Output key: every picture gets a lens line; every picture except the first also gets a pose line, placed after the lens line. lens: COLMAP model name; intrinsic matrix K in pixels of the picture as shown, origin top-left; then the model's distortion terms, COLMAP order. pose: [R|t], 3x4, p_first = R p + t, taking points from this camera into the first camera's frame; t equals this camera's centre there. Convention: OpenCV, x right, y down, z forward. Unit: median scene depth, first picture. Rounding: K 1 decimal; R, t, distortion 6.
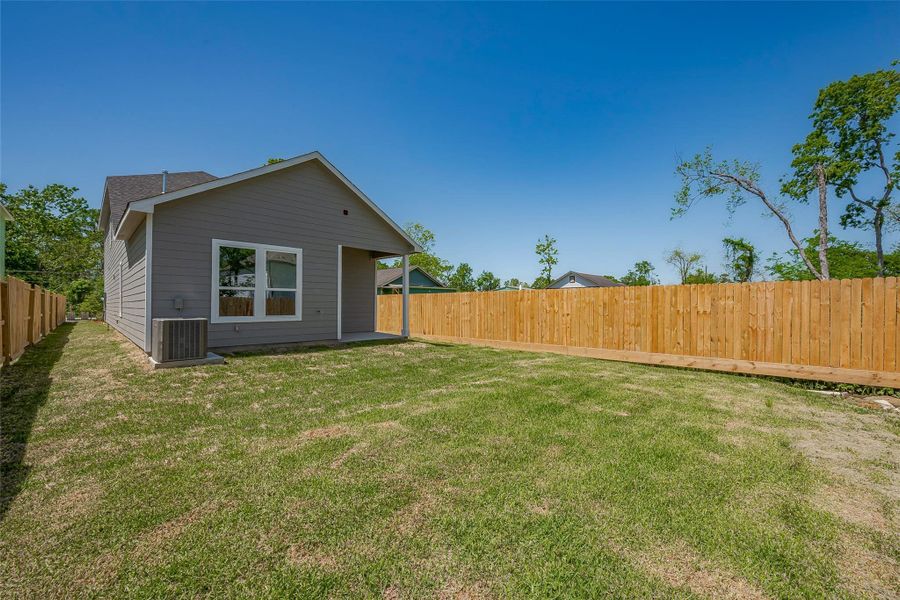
lens RADIAL K [[358.6, 0, 450.0], [0, 358.6, 300.0], [0, 0, 1]] dist [-0.000701, -0.000250]
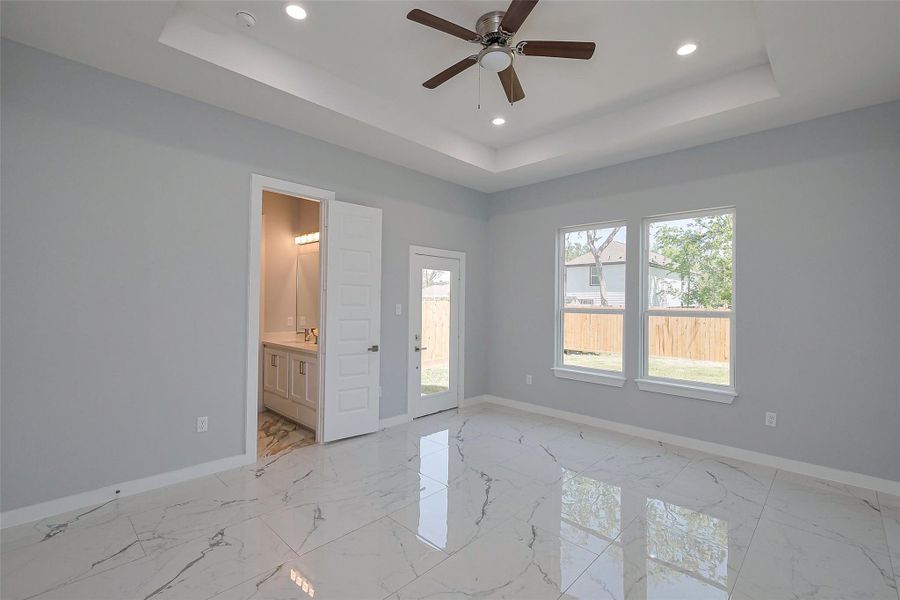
lens RADIAL K [[377.9, 0, 450.0], [0, 377.9, 300.0], [0, 0, 1]] dist [0.016656, -0.000007]
pose [[0.019155, 0.008847, 0.999777, -0.267076], [-0.024739, 0.999659, -0.008372, -0.009311], [-0.999510, -0.024573, 0.019367, 0.331388]]
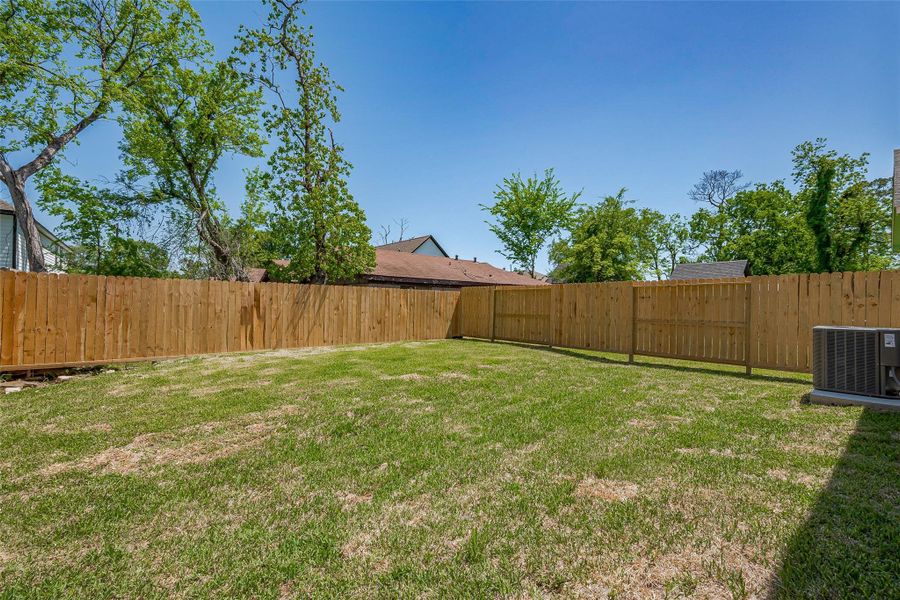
lens RADIAL K [[369.2, 0, 440.8], [0, 369.2, 300.7], [0, 0, 1]] dist [0.000988, 0.000205]
pose [[-0.994443, -0.020613, 0.103243, -0.019155], [-0.022740, 0.999552, -0.019468, 0.006860], [-0.102795, -0.021707, -0.994466, 0.378610]]
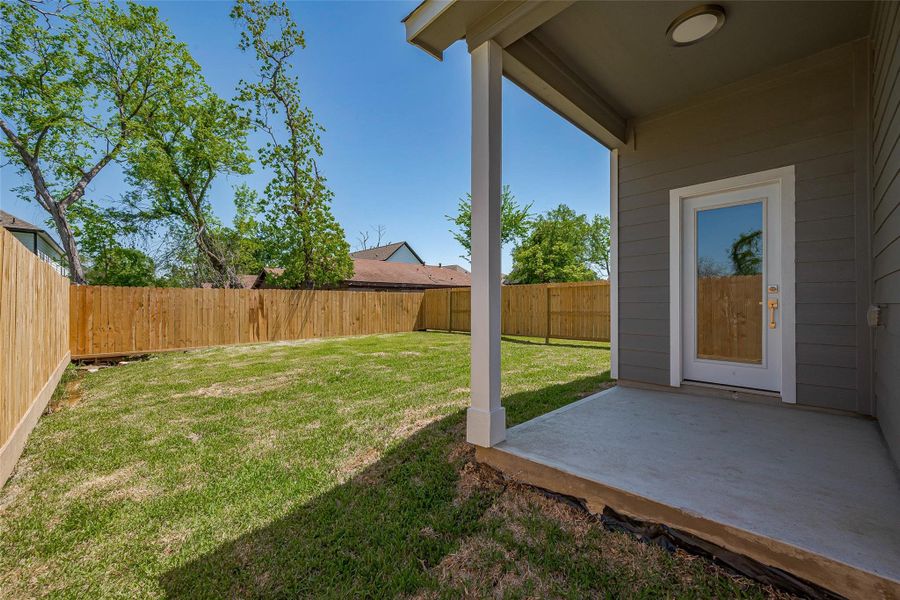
lens RADIAL K [[350.2, 0, 432.2], [0, 350.2, 299.7], [0, 0, 1]] dist [-0.000031, 0.000063]
pose [[-0.997872, -0.000462, 0.065195, -0.041447], [-0.001948, 0.999740, -0.022738, 0.008221], [-0.065167, -0.022816, -0.997613, 0.448004]]
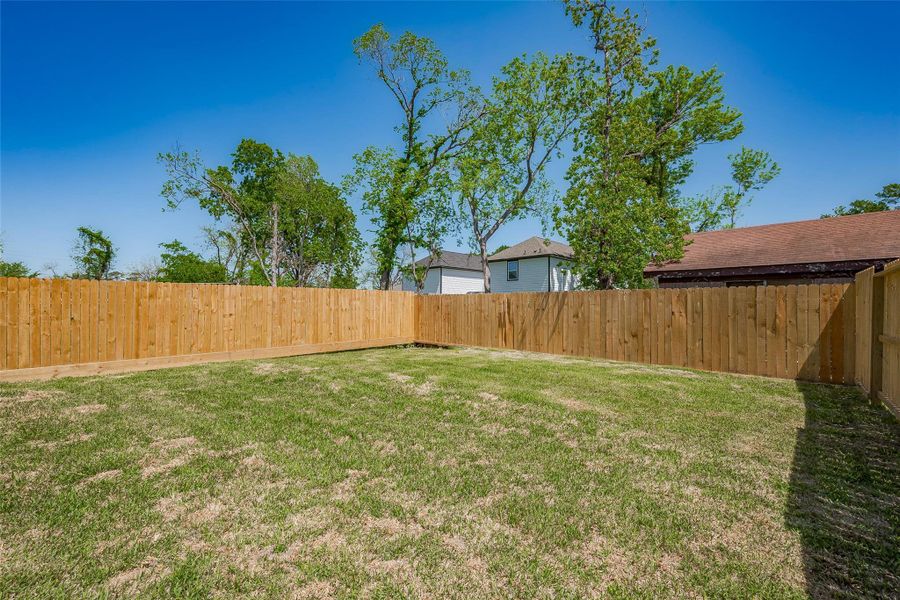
lens RADIAL K [[358.6, 0, 450.0], [0, 358.6, 300.0], [0, 0, 1]] dist [-0.000701, -0.000250]
pose [[-0.022553, 0.011879, 0.999675, -0.185461], [-0.017377, 0.999774, -0.012272, 0.001965], [-0.999595, -0.017648, -0.022342, 0.164125]]
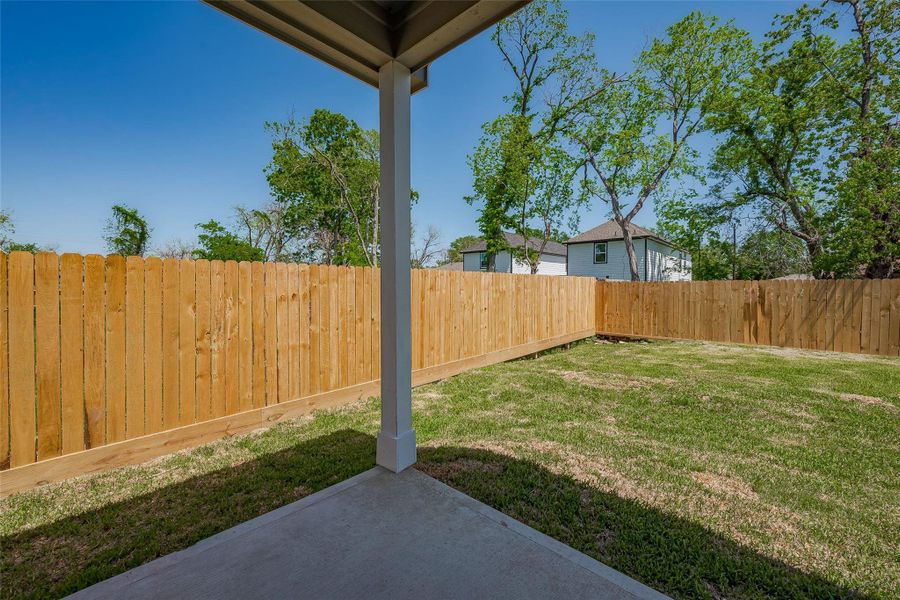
lens RADIAL K [[354.5, 0, 461.6], [0, 354.5, 289.1], [0, 0, 1]] dist [-0.000375, -0.000034]
pose [[-0.052909, -0.010051, 0.998549, -0.122851], [-0.015347, 0.999839, 0.009251, -0.001513], [-0.998481, -0.014835, -0.053055, 0.364236]]
